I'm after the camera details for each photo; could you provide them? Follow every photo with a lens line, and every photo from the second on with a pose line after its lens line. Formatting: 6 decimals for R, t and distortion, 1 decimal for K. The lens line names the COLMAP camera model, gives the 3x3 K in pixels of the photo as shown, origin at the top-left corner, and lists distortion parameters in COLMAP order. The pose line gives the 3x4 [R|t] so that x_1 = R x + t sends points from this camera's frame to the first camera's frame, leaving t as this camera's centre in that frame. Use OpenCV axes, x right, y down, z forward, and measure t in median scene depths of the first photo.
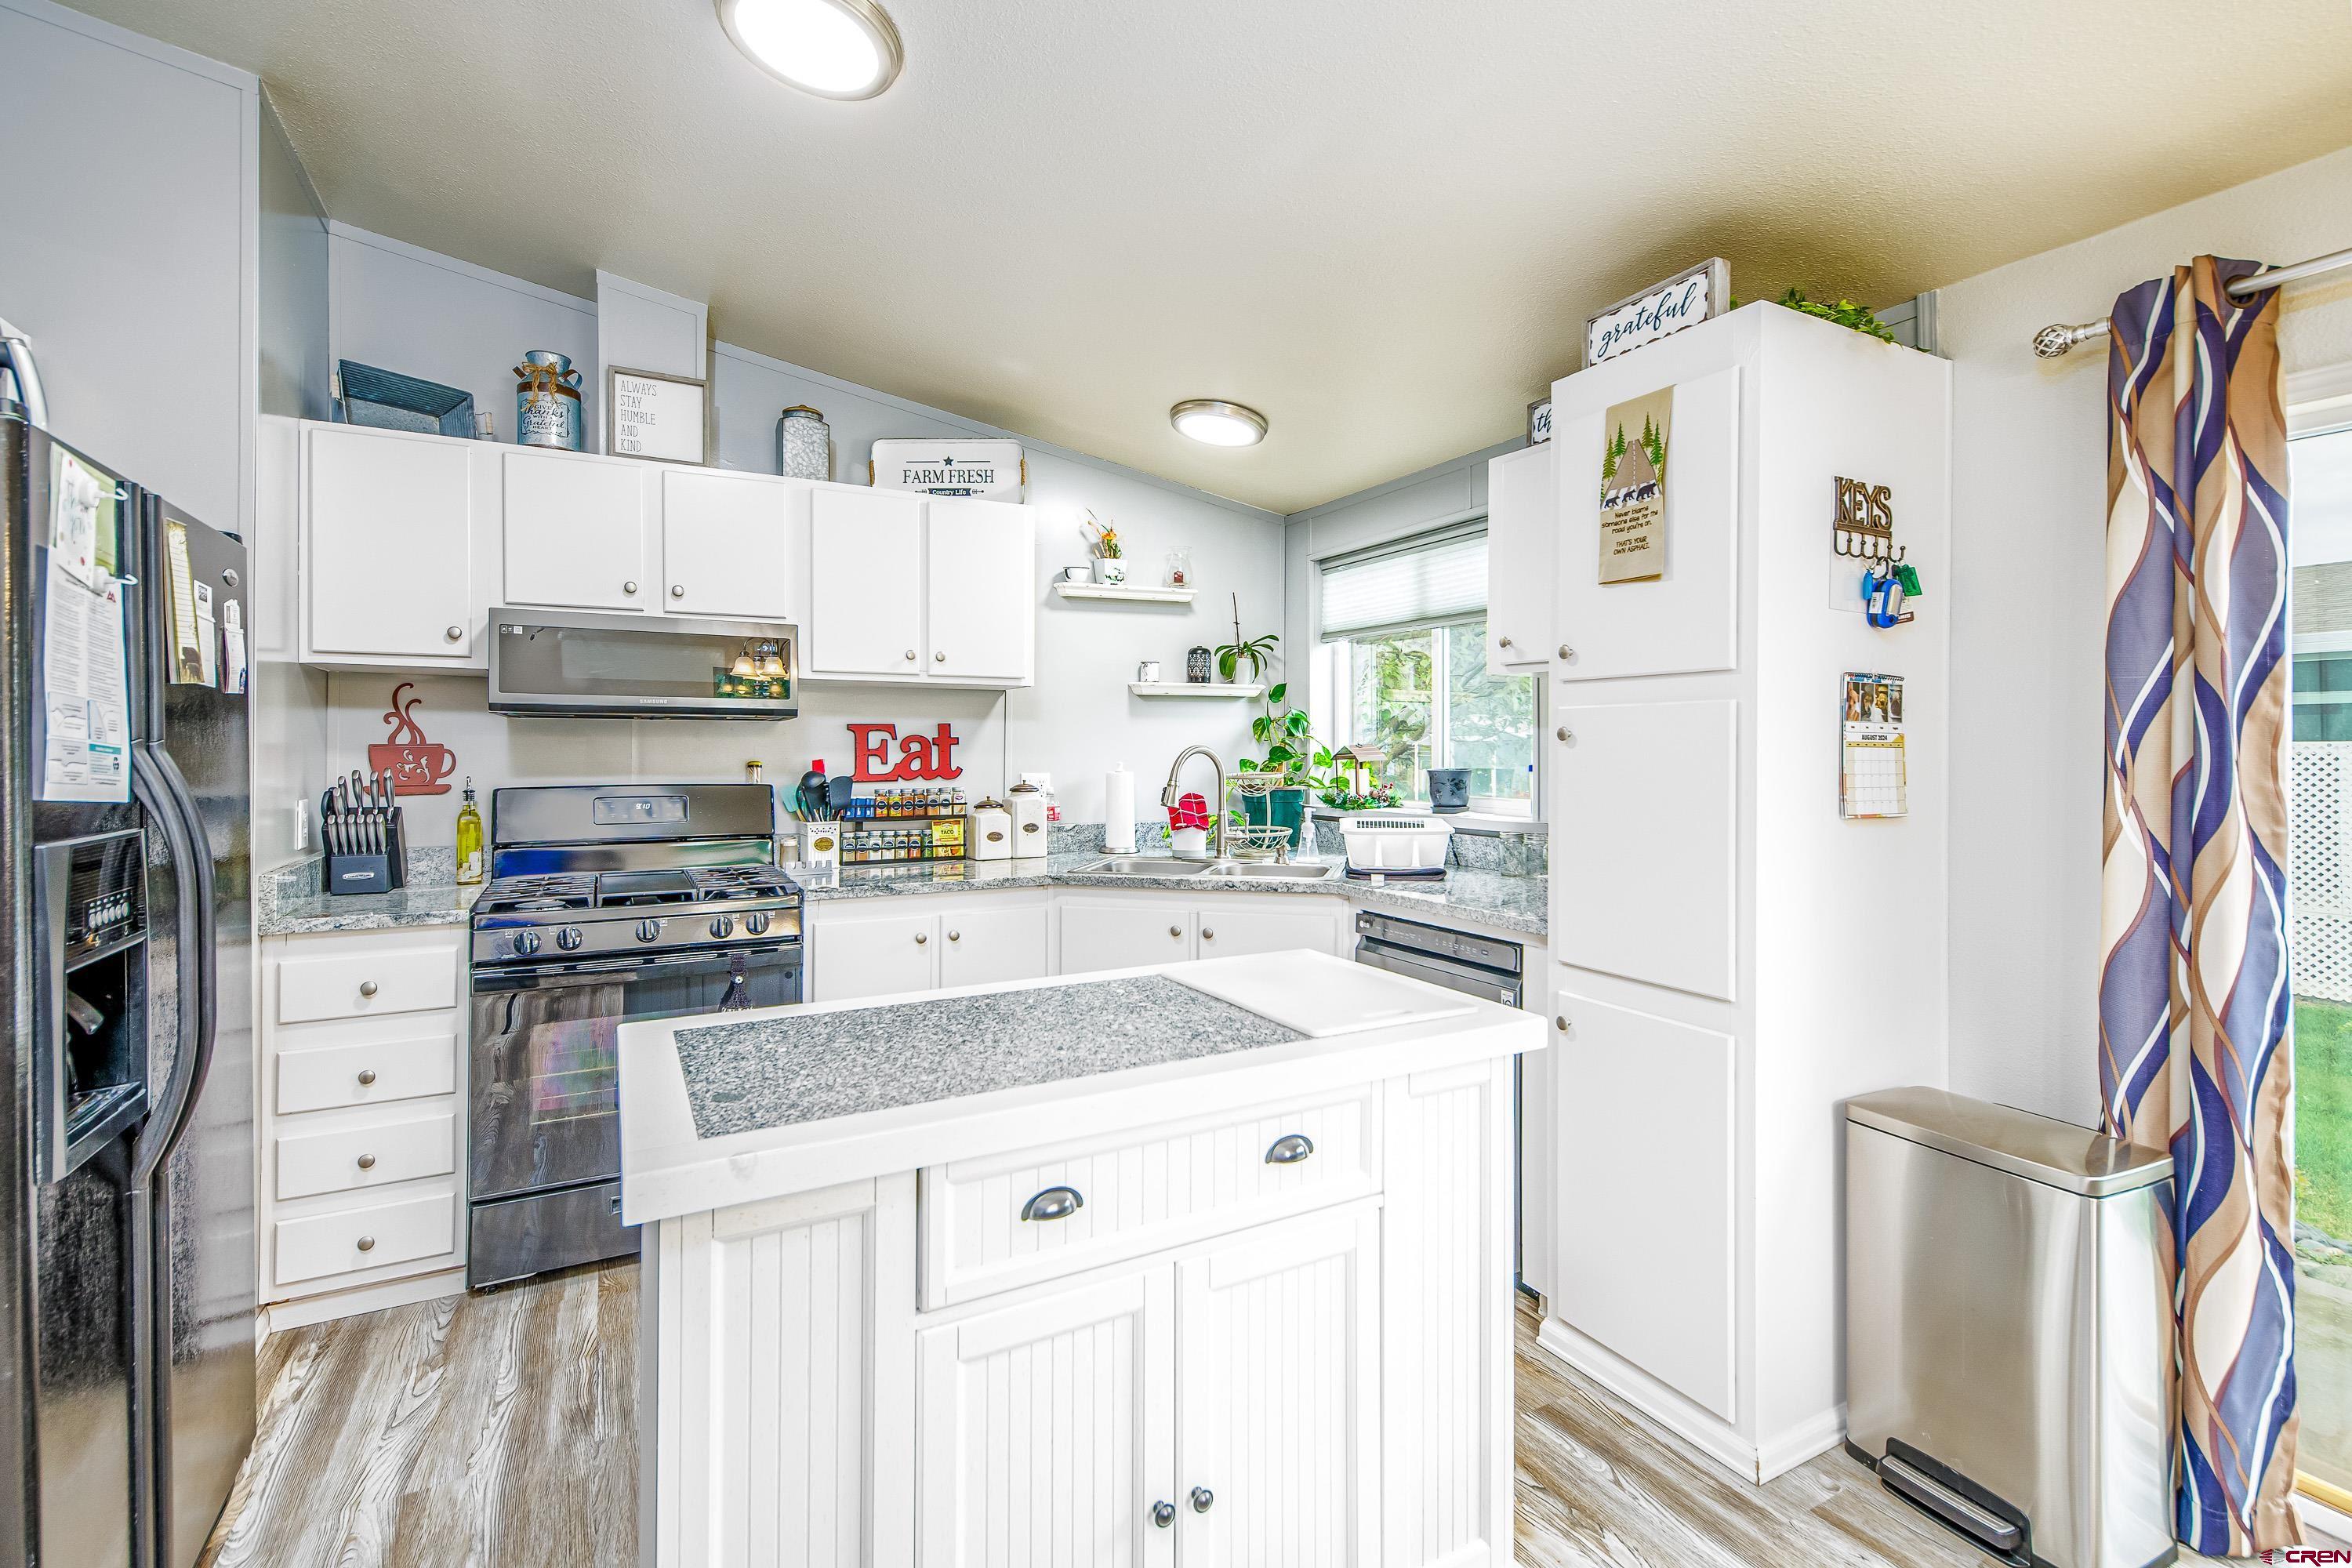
lens RADIAL K [[1052.8, 0, 1185.3], [0, 1052.8, 747.1], [0, 0, 1]] dist [0.010635, -0.000266]
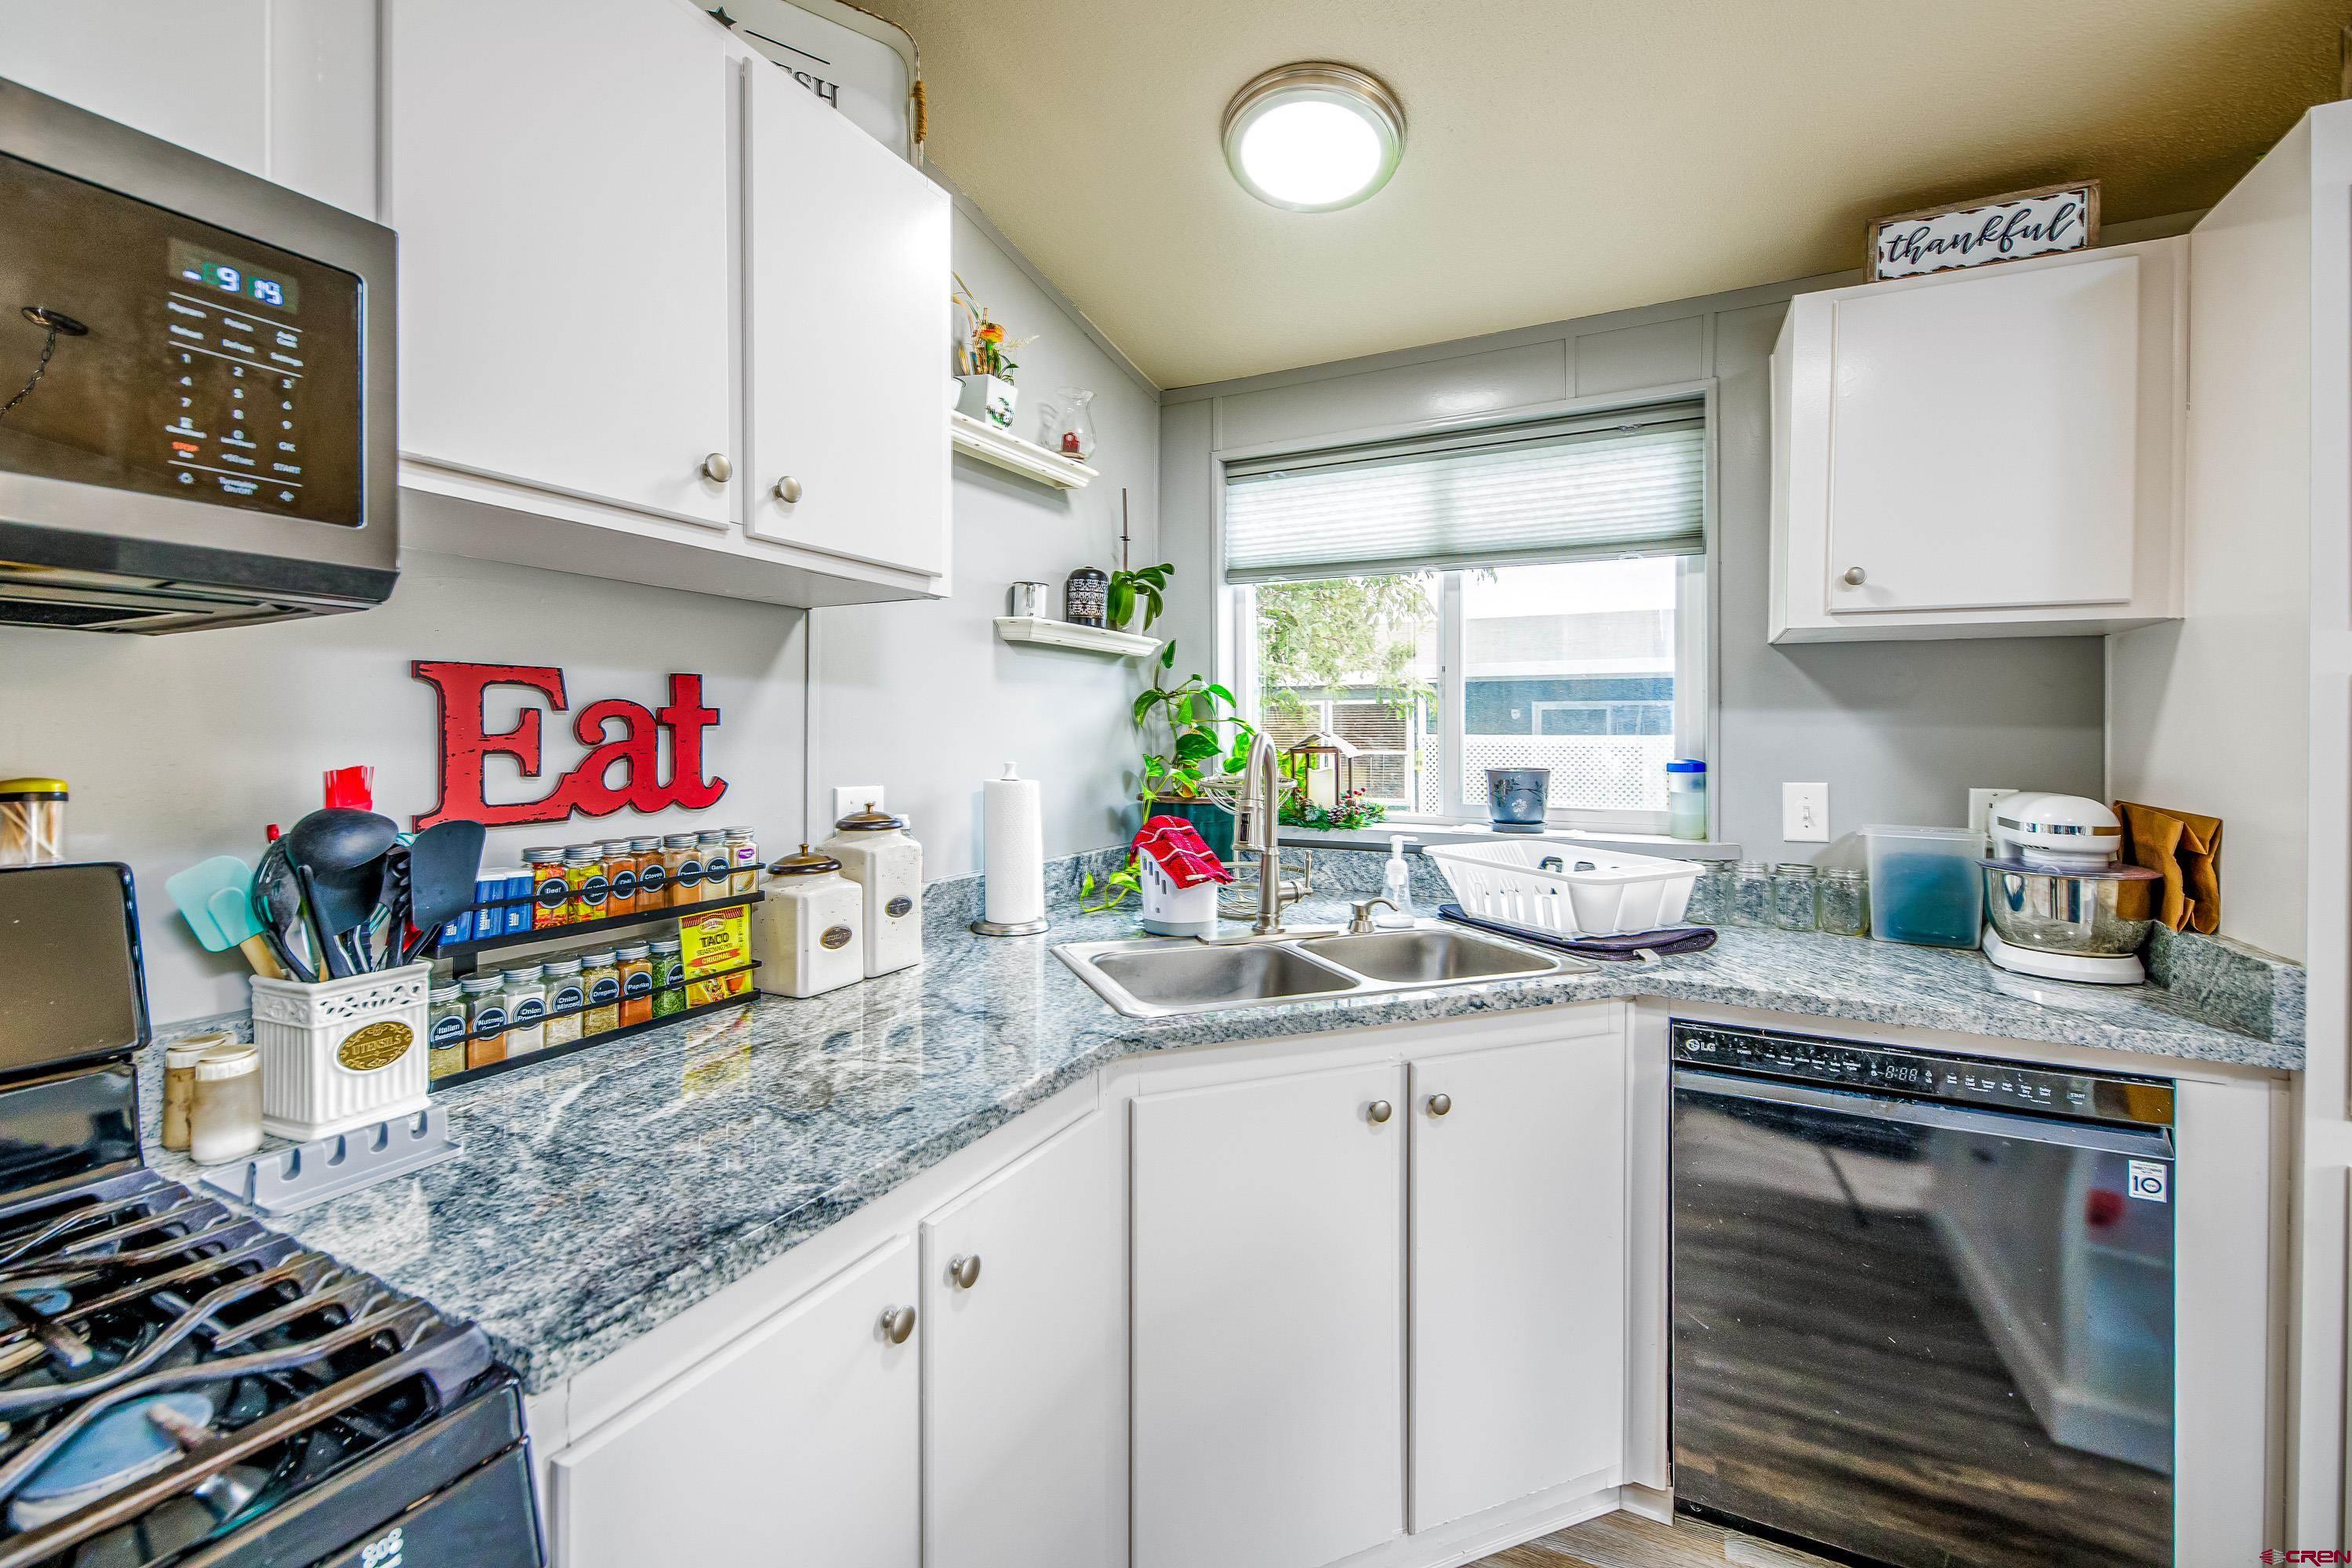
lens RADIAL K [[961.3, 0, 1214.6], [0, 961.3, 750.3], [0, 0, 1]] dist [0.001082, -0.000118]
pose [[0.811455, -0.003694, 0.584403, -0.293626], [-0.005876, 0.999878, 0.014480, 0.000979], [-0.584385, -0.015184, 0.811334, 0.603087]]
